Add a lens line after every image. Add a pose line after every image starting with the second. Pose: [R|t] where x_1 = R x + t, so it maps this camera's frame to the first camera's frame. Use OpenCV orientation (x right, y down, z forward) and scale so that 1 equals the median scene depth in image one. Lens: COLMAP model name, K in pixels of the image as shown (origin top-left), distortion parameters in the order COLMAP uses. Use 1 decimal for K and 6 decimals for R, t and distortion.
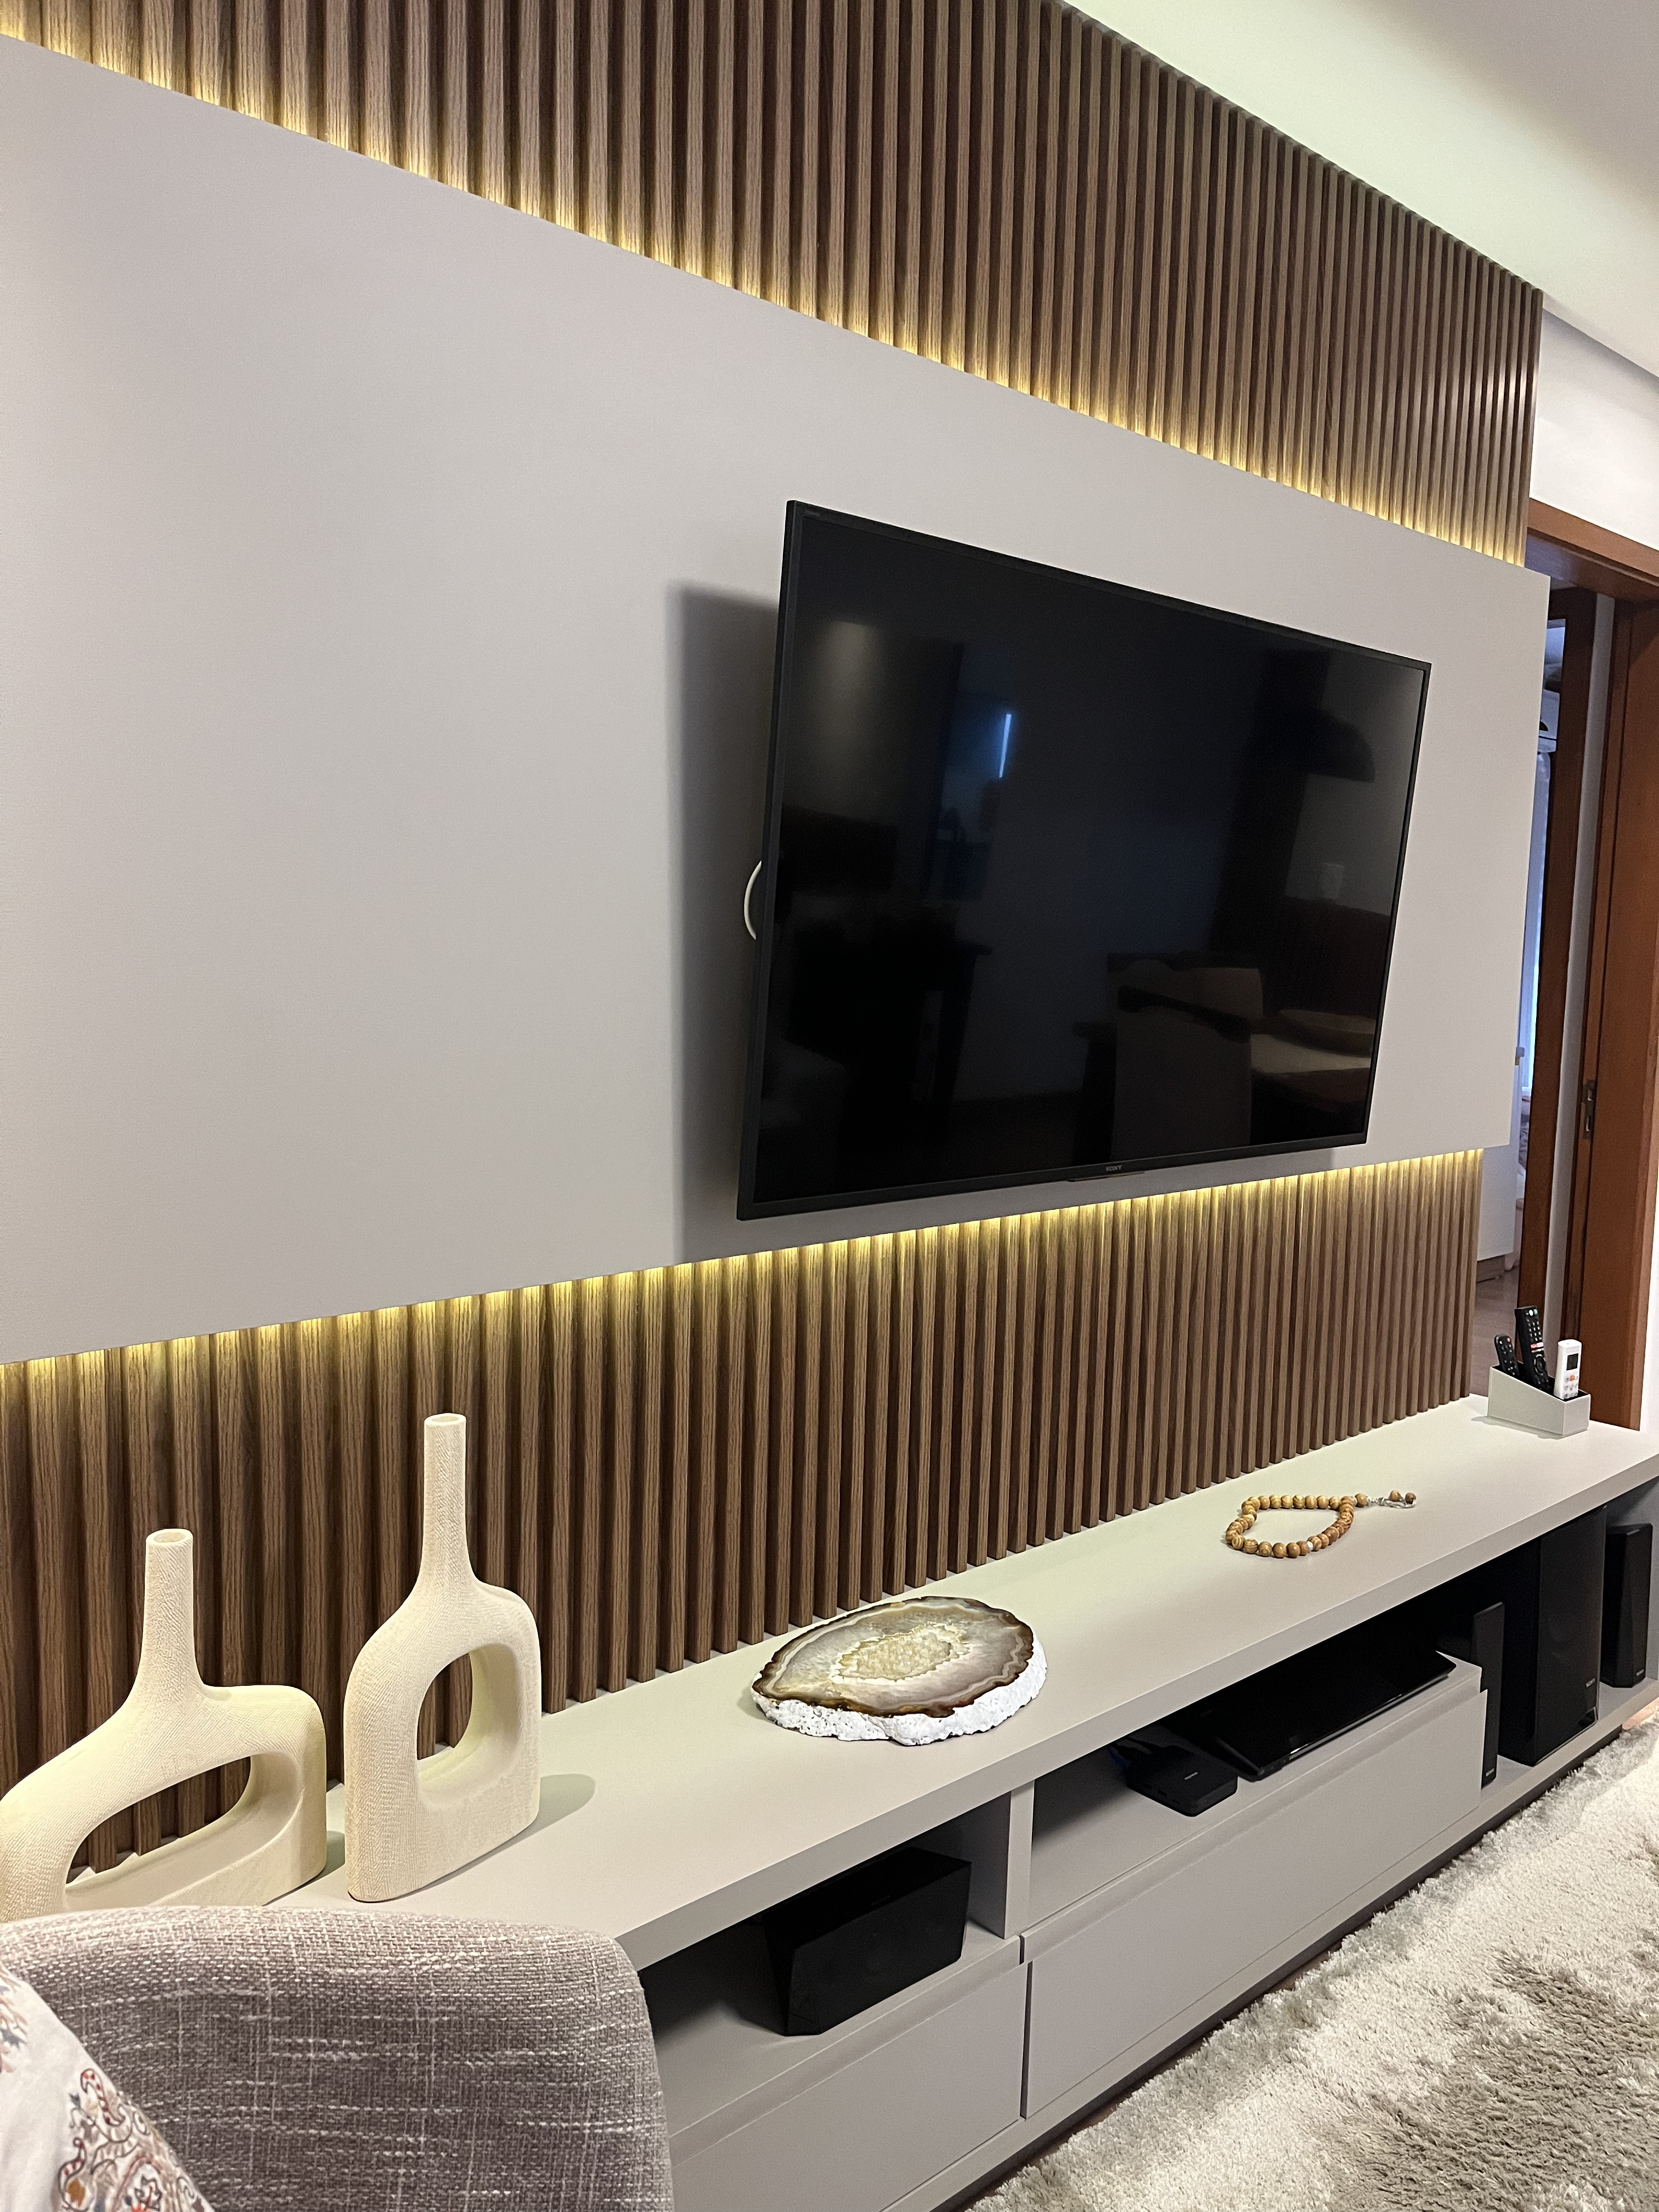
lens RADIAL K [[1683.1, 0, 833.4], [0, 1683.1, 1098.6], [0, 0, 1]] dist [0.046908, -0.070093]
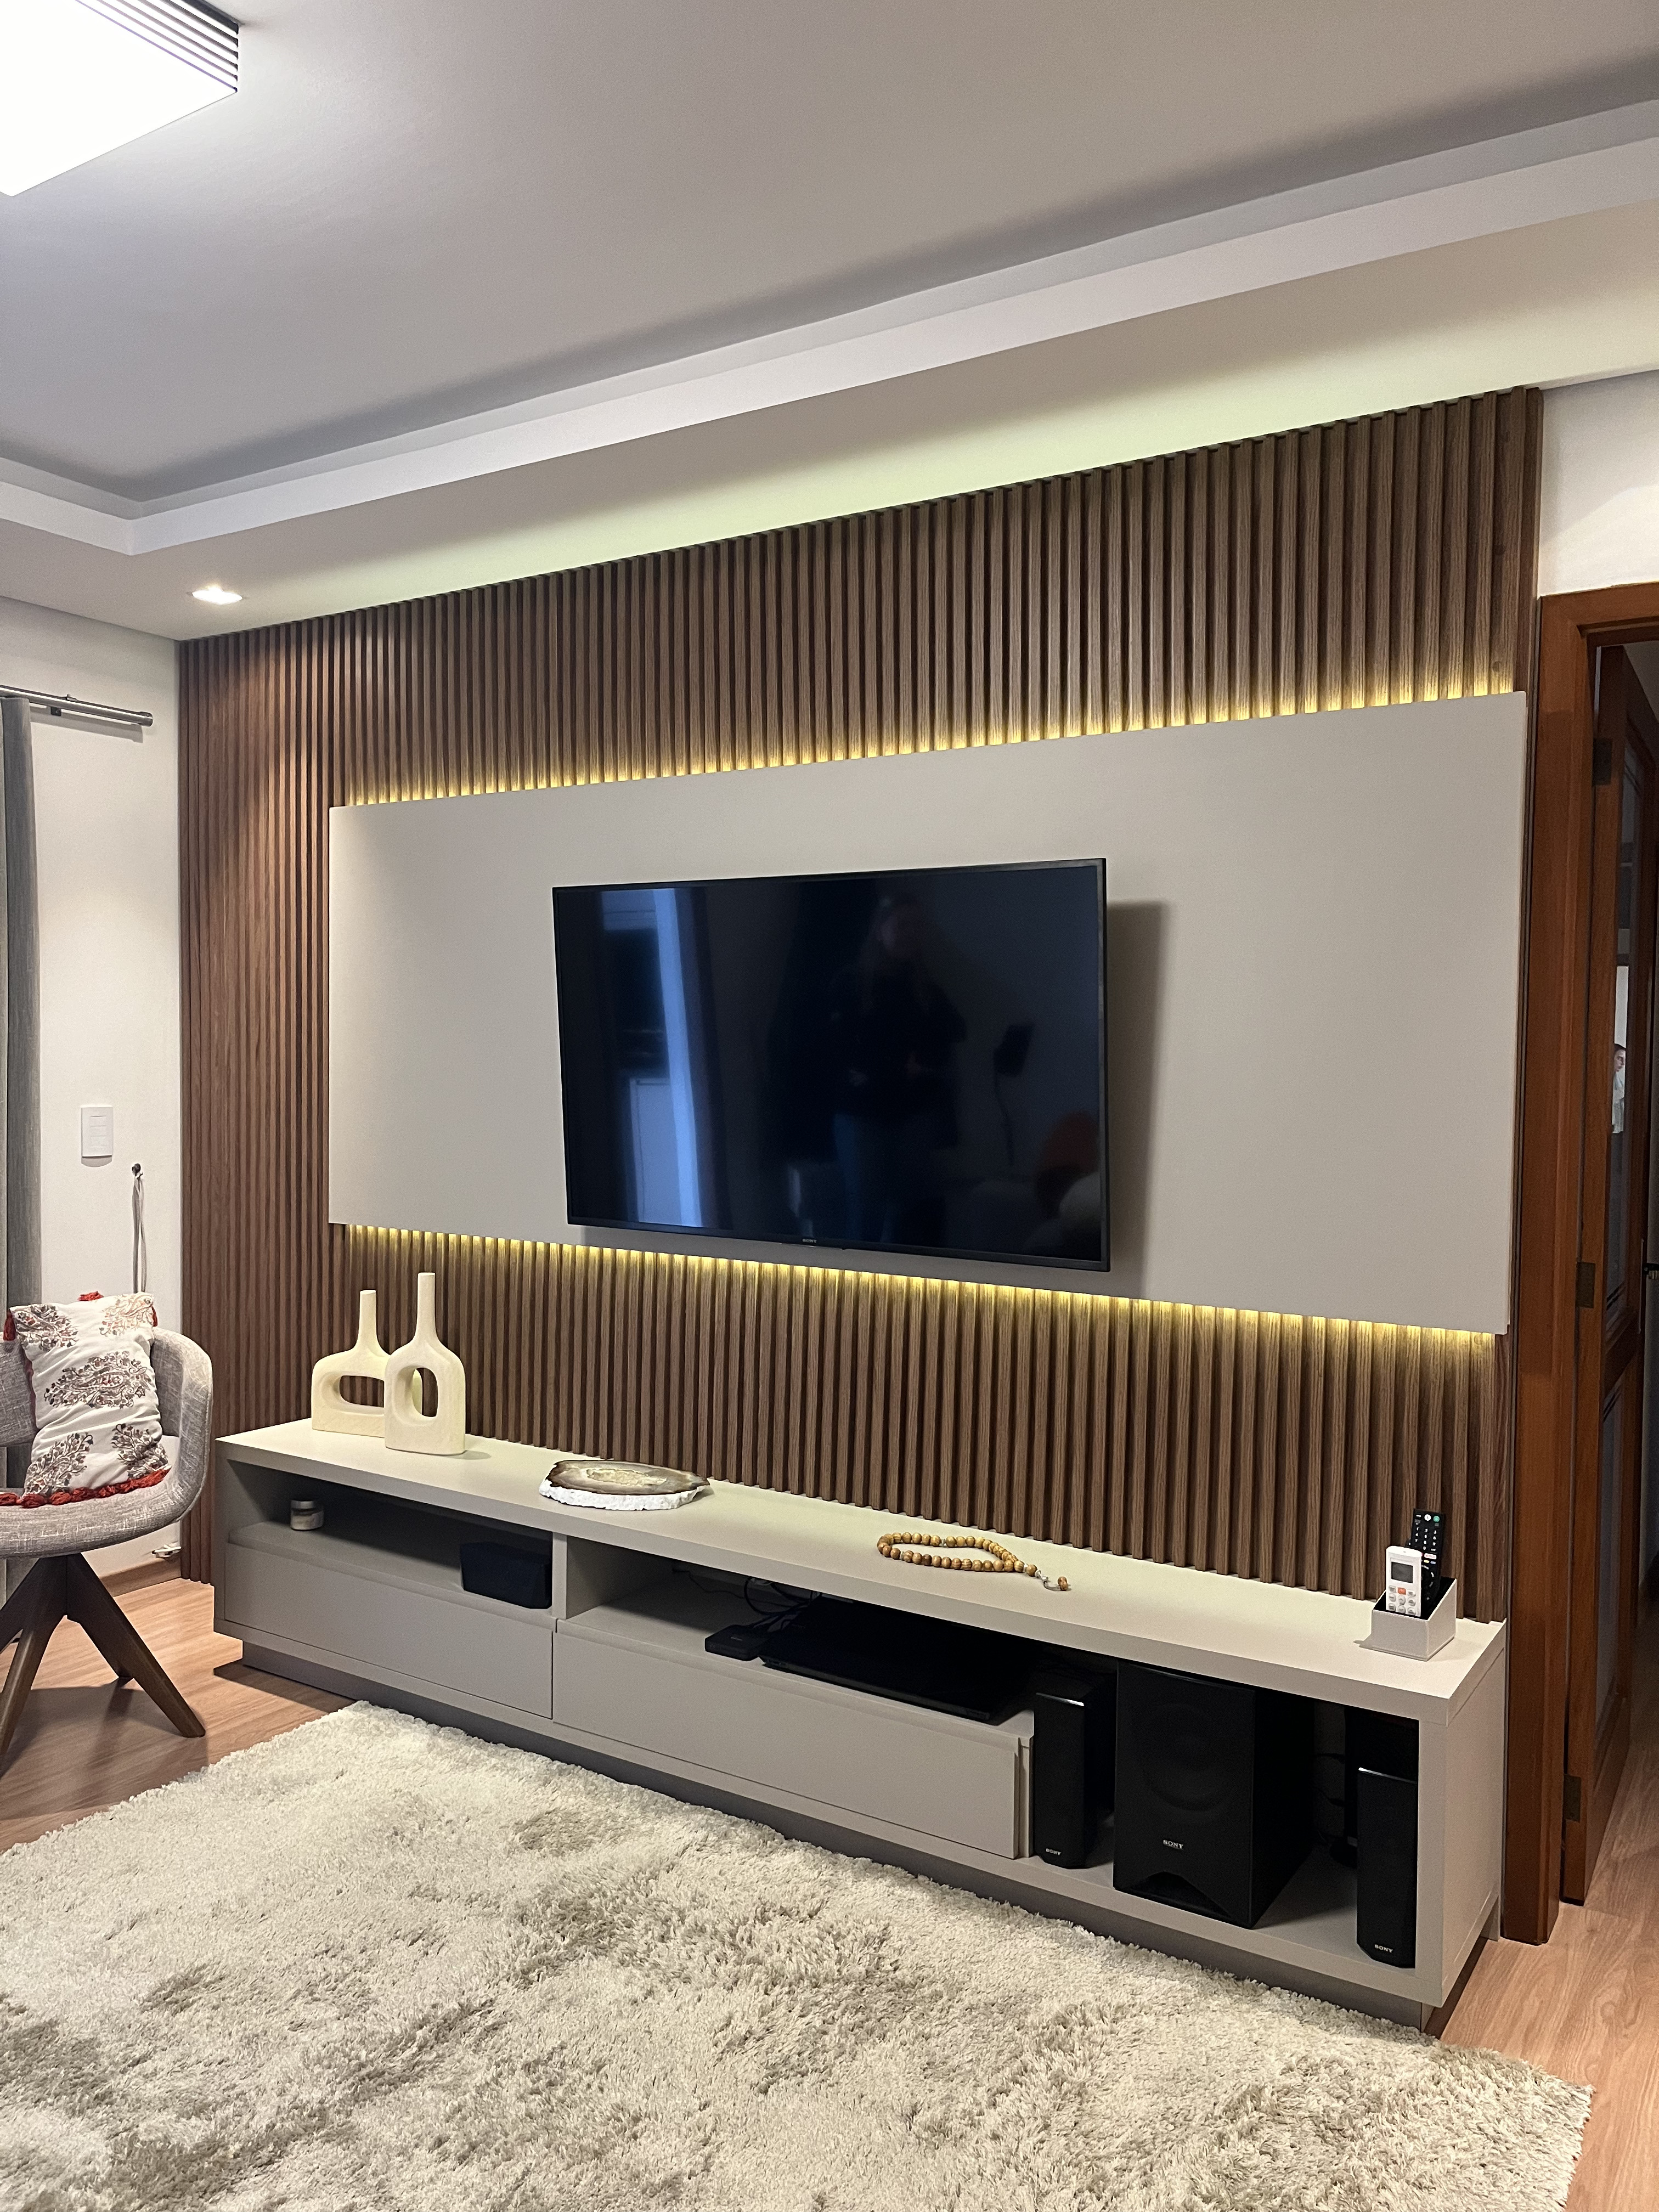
lens RADIAL K [[1683.1, 0, 833.4], [0, 1683.1, 1098.6], [0, 0, 1]] dist [0.046908, -0.070093]
pose [[0.191723, 0.065336, -0.979272, 2.090662], [-0.032744, 0.997652, 0.060152, -0.231403], [0.980903, 0.020532, 0.193412, 0.934116]]
